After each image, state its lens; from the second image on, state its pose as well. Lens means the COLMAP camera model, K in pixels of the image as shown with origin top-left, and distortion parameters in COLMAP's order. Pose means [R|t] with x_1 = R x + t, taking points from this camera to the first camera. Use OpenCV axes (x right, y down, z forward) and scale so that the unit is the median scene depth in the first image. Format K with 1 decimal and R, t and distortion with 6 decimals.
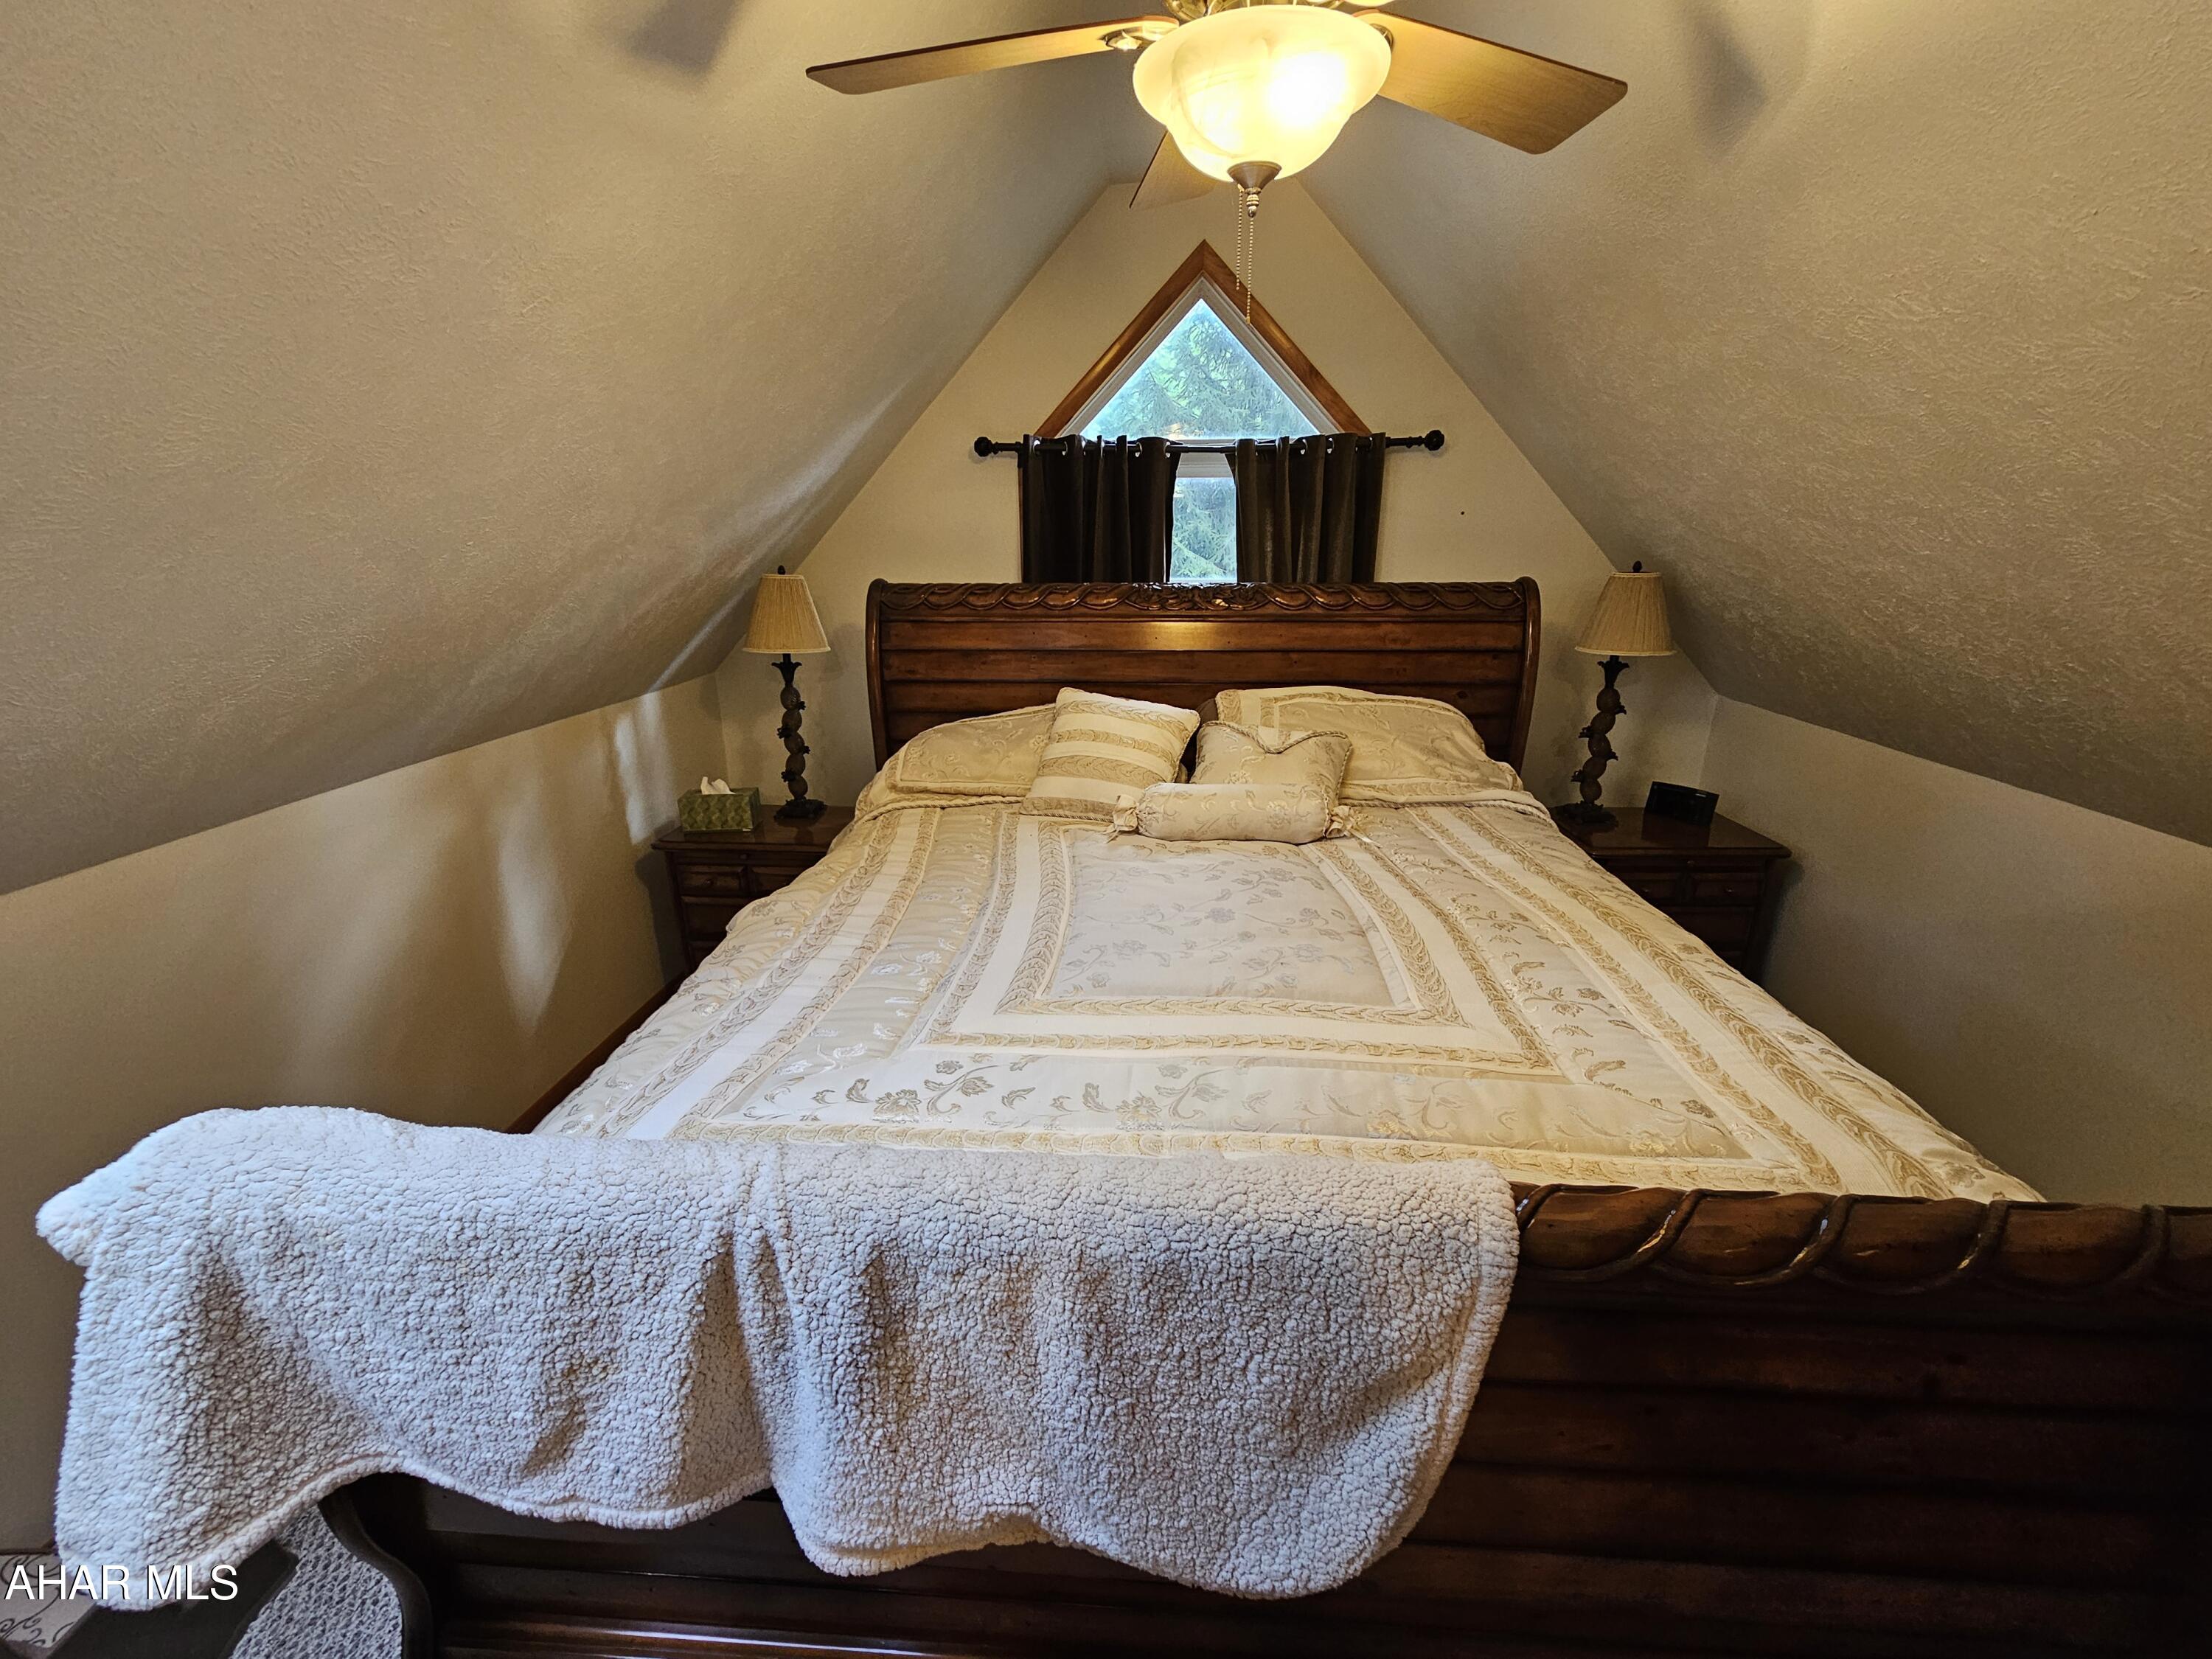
lens RADIAL K [[906.7, 0, 1099.7], [0, 906.7, 844.6], [0, 0, 1]] dist [-0.002248, 0.000075]
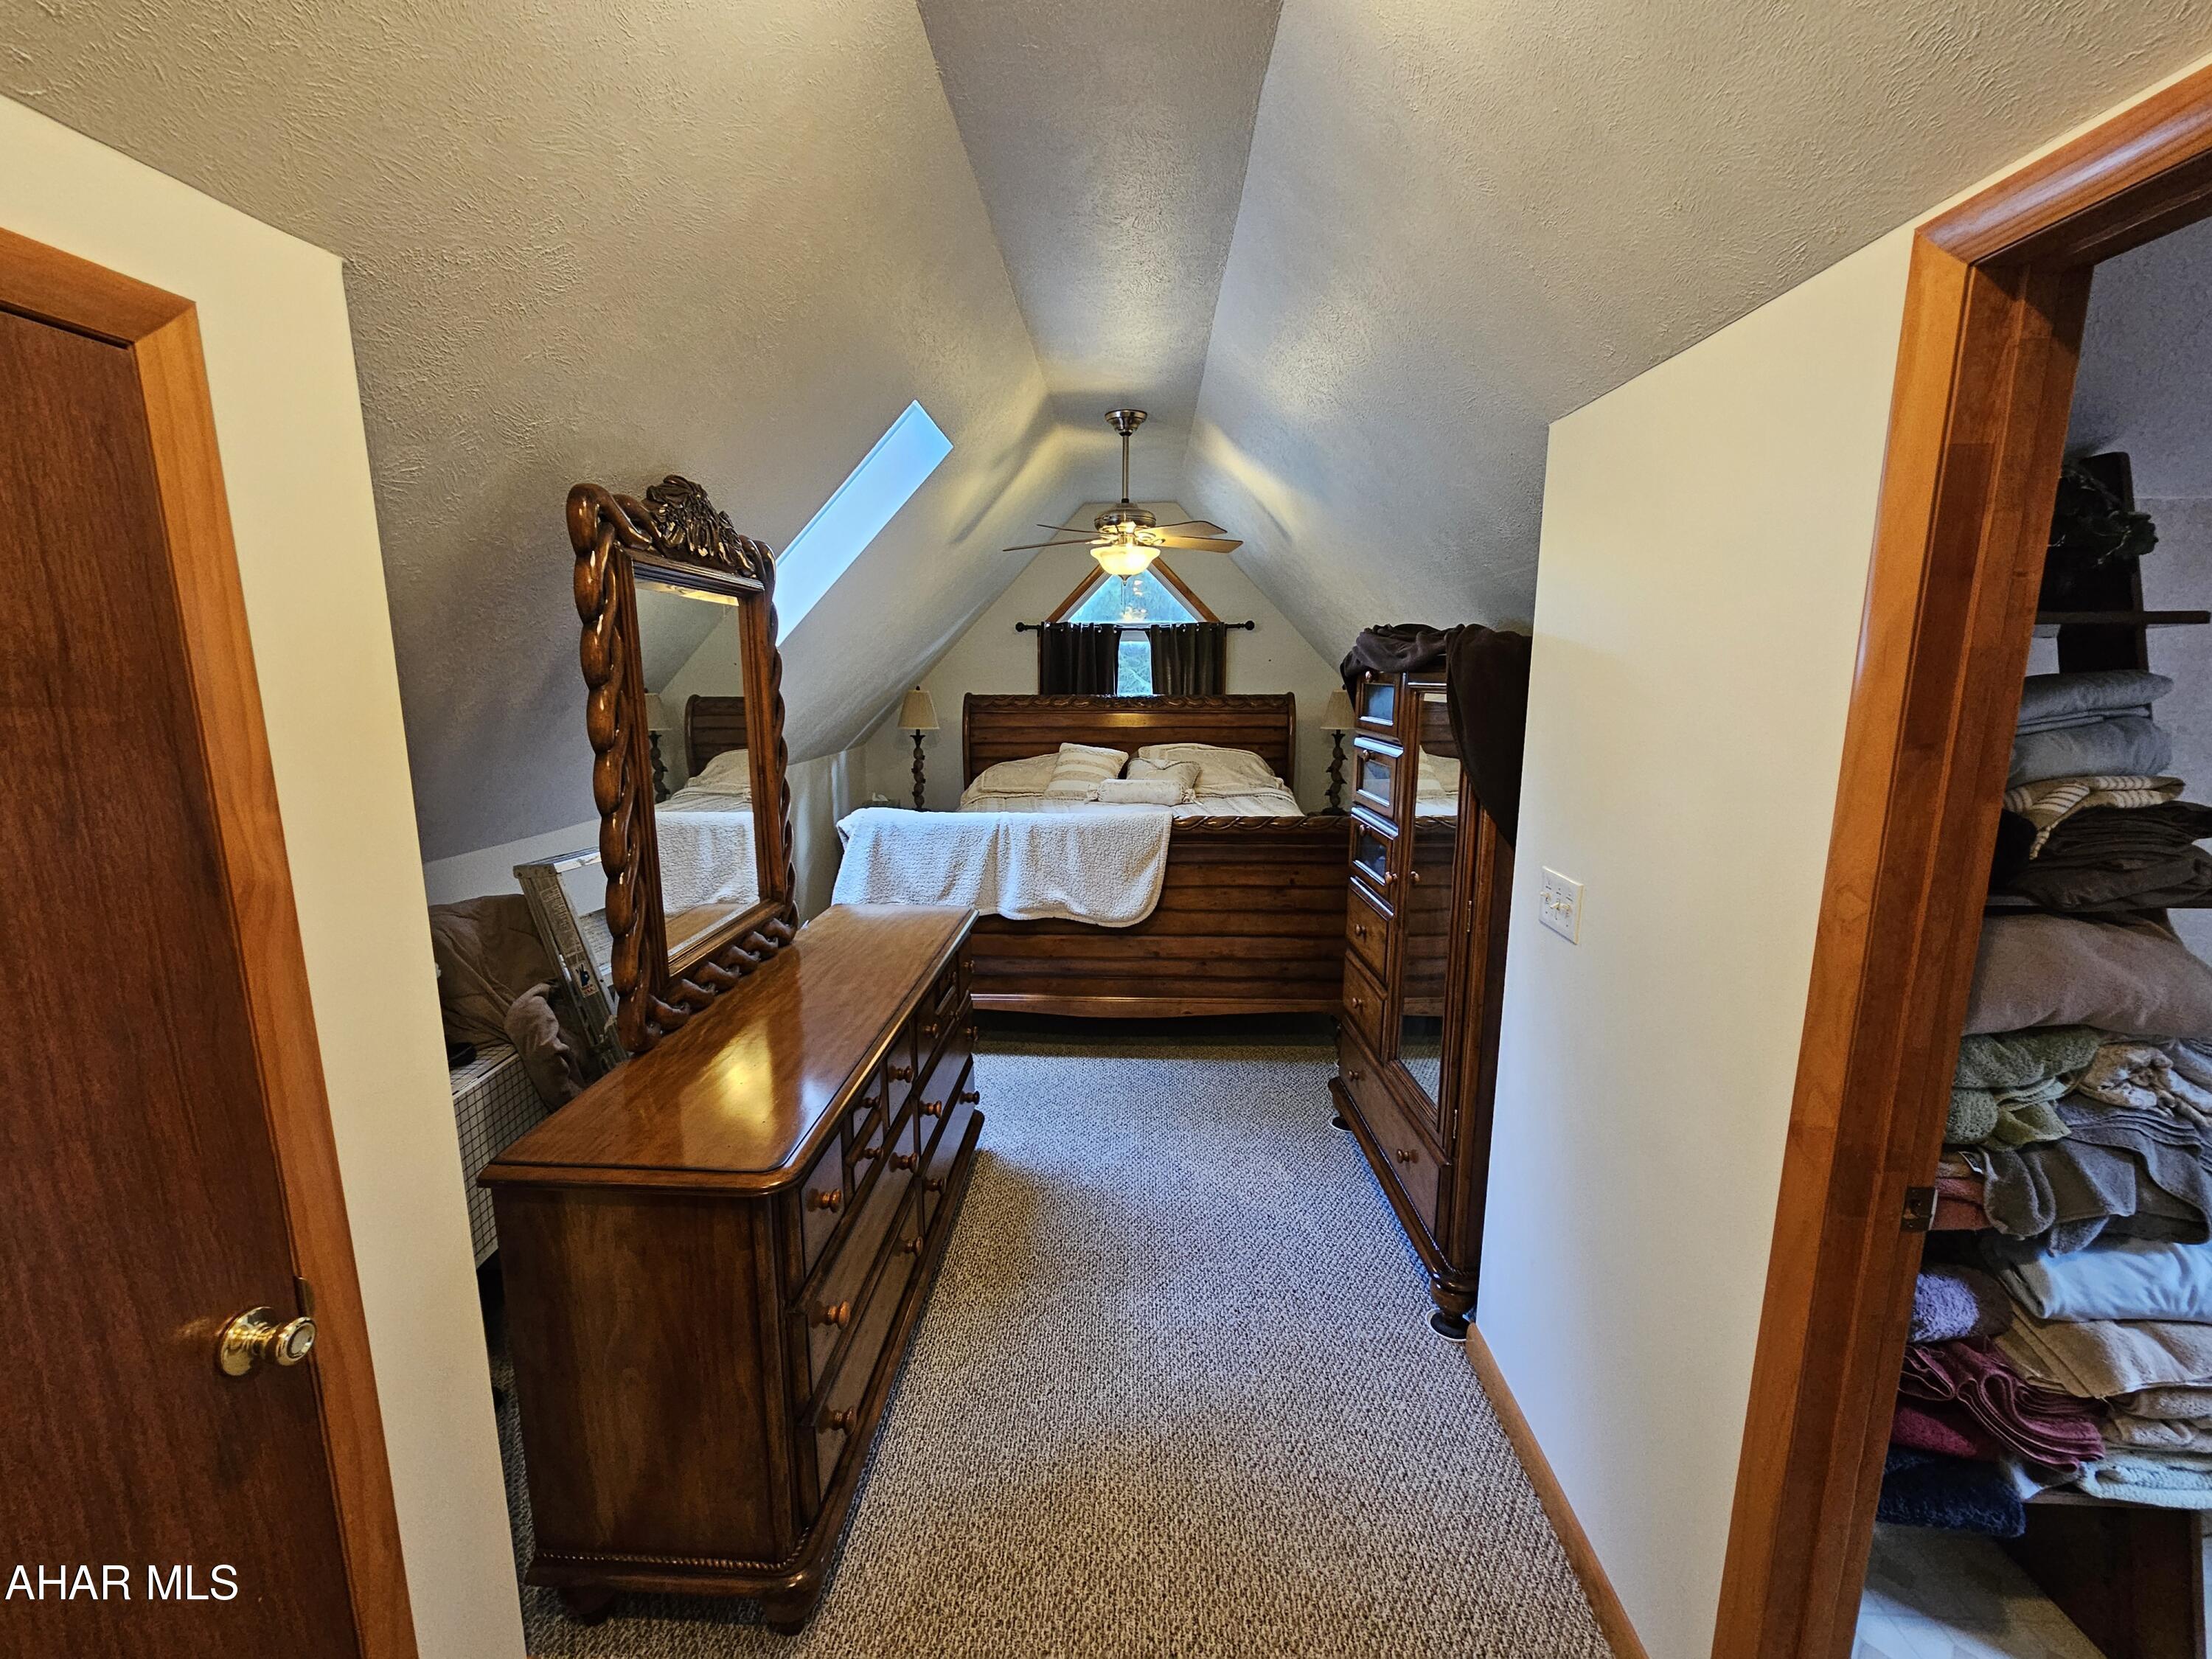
lens RADIAL K [[906.7, 0, 1105.4], [0, 906.7, 828.1], [0, 0, 1]] dist [-0.002248, 0.000075]
pose [[0.999590, -0.002639, 0.028512, -0.002856], [0.006962, 0.988263, -0.152603, 0.307729], [-0.027775, 0.152739, 0.987876, -0.931324]]
